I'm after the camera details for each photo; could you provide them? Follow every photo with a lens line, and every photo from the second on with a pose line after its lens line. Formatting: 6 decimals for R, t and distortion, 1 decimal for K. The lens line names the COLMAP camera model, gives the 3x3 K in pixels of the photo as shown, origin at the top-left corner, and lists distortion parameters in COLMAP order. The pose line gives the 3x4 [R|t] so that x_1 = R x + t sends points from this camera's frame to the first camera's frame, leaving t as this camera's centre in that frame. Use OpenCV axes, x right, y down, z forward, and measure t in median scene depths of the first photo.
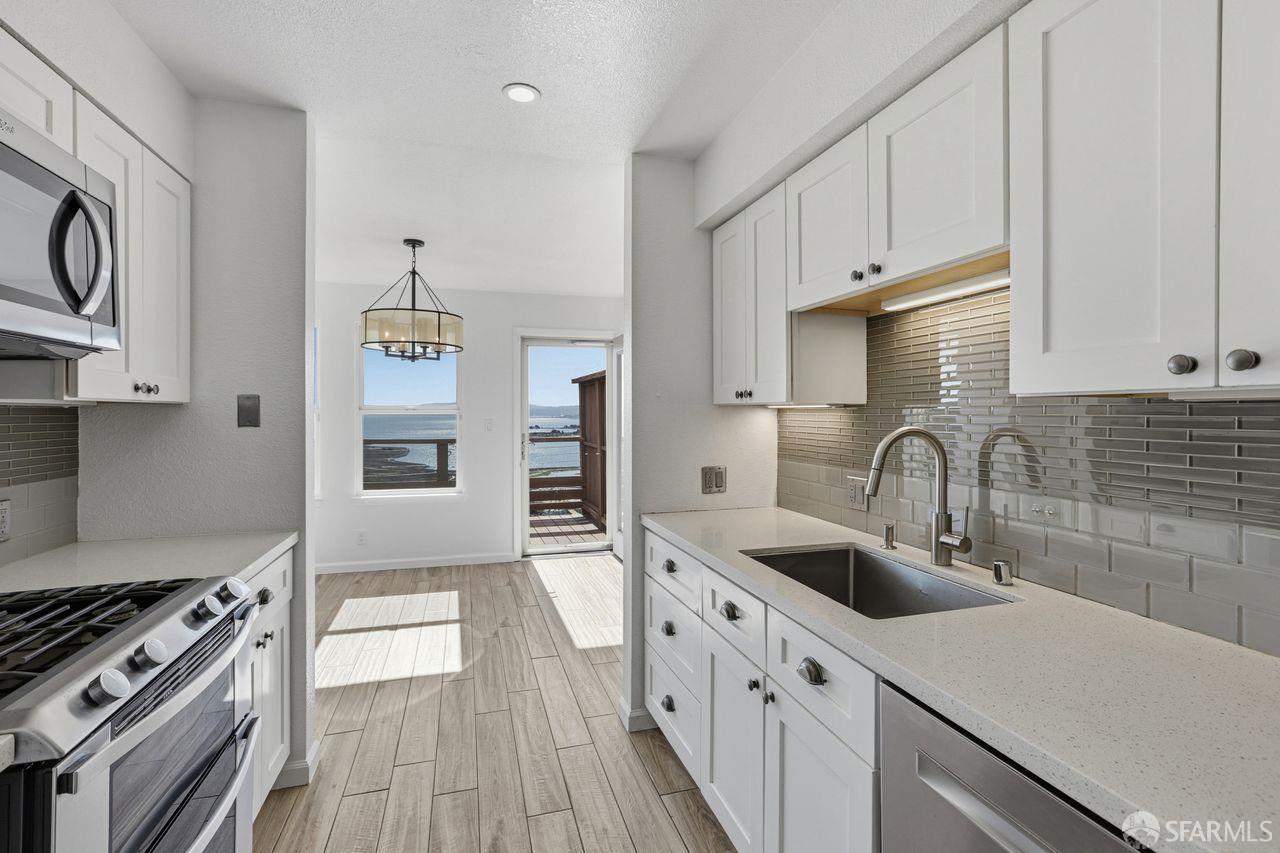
lens RADIAL K [[588.2, 0, 634.1], [0, 588.2, 417.8], [0, 0, 1]] dist [-0.033515, 0.012474]
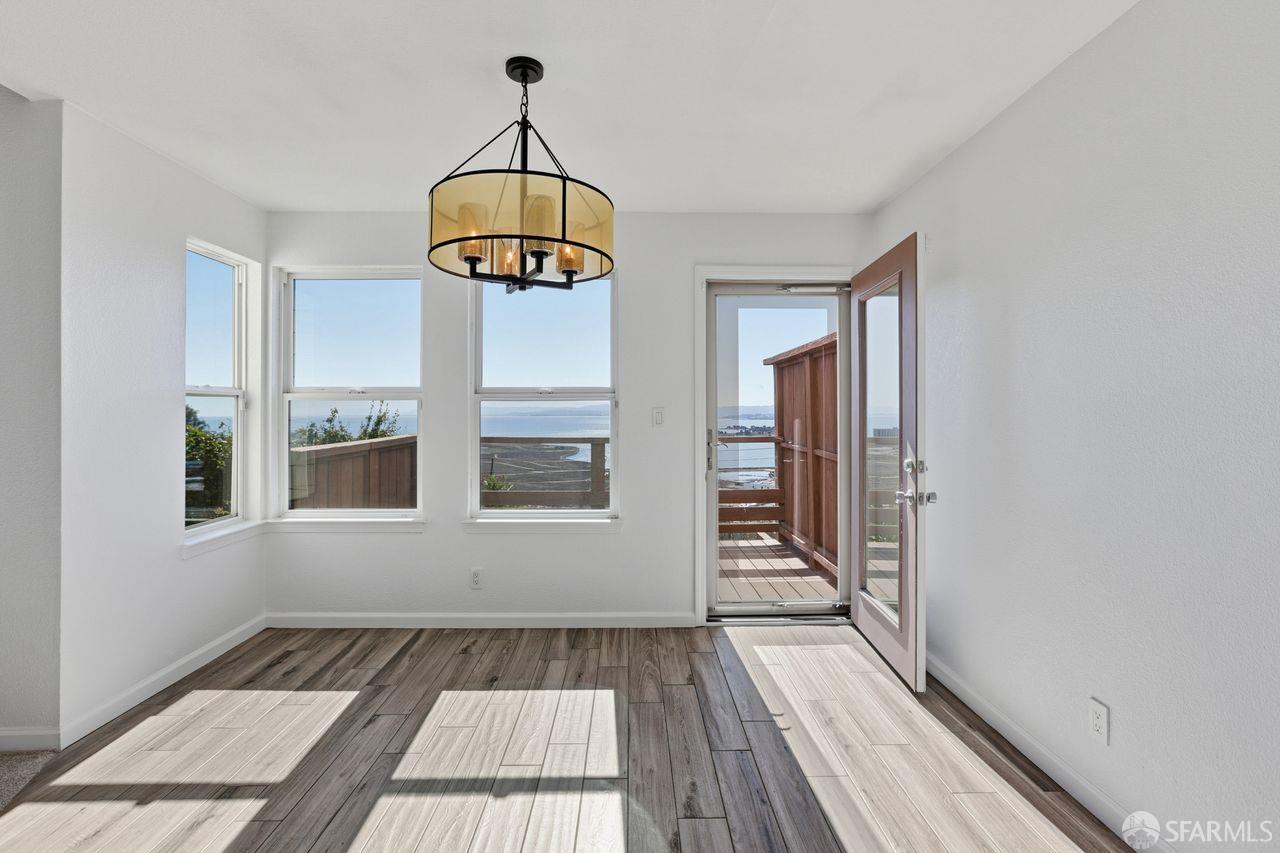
lens RADIAL K [[588.2, 0, 640.6], [0, 588.2, 412.2], [0, 0, 1]] dist [-0.033515, 0.012474]
pose [[0.965254, -0.002648, -0.261302, -0.097214], [-0.000264, 0.999938, -0.011108, 0.015841], [0.261315, 0.010791, 0.965193, 0.370983]]
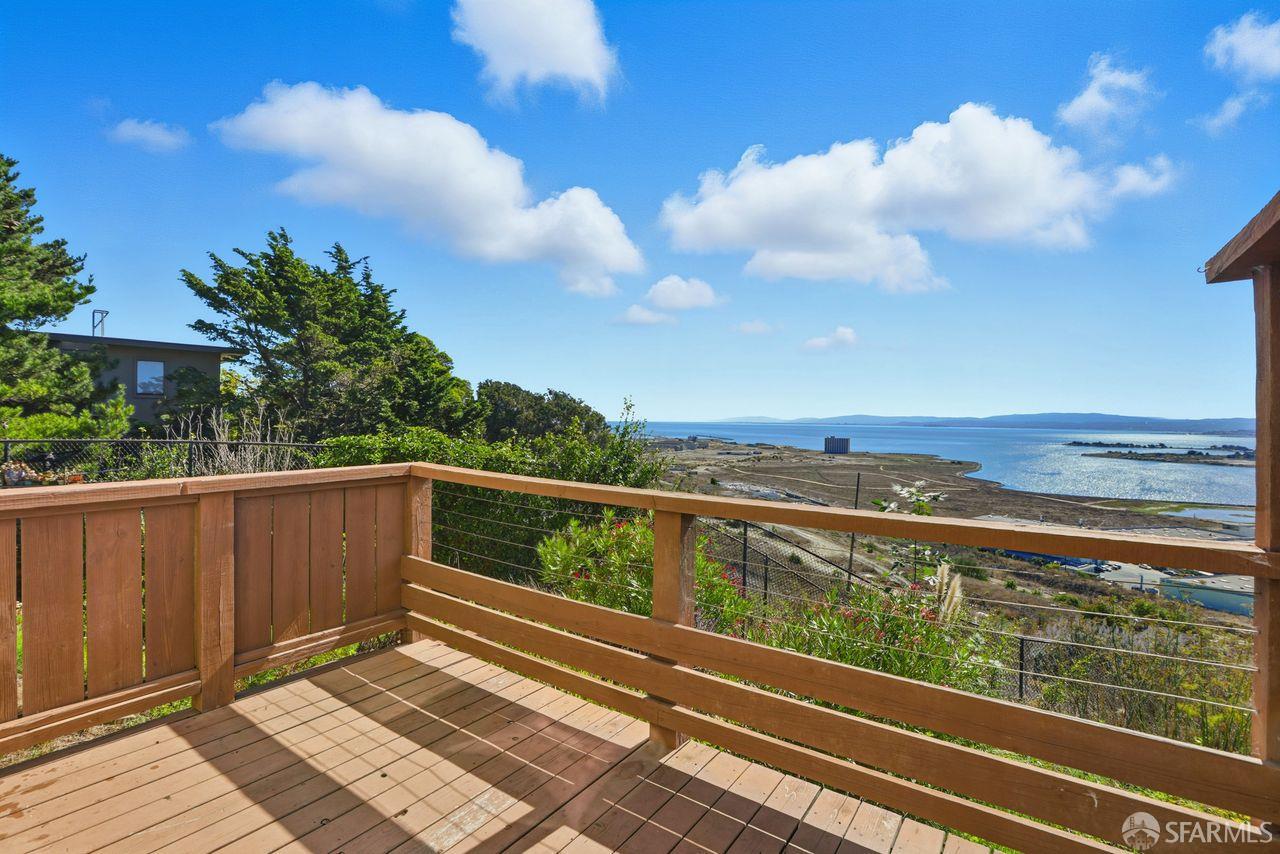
lens RADIAL K [[588.2, 0, 648.2], [0, 588.2, 428.2], [0, 0, 1]] dist [-0.033515, 0.012474]
pose [[0.627410, 0.018444, -0.778471, -0.110090], [-0.020092, 0.999770, 0.007495, -0.004118], [0.778430, 0.010939, 0.627636, 1.124372]]
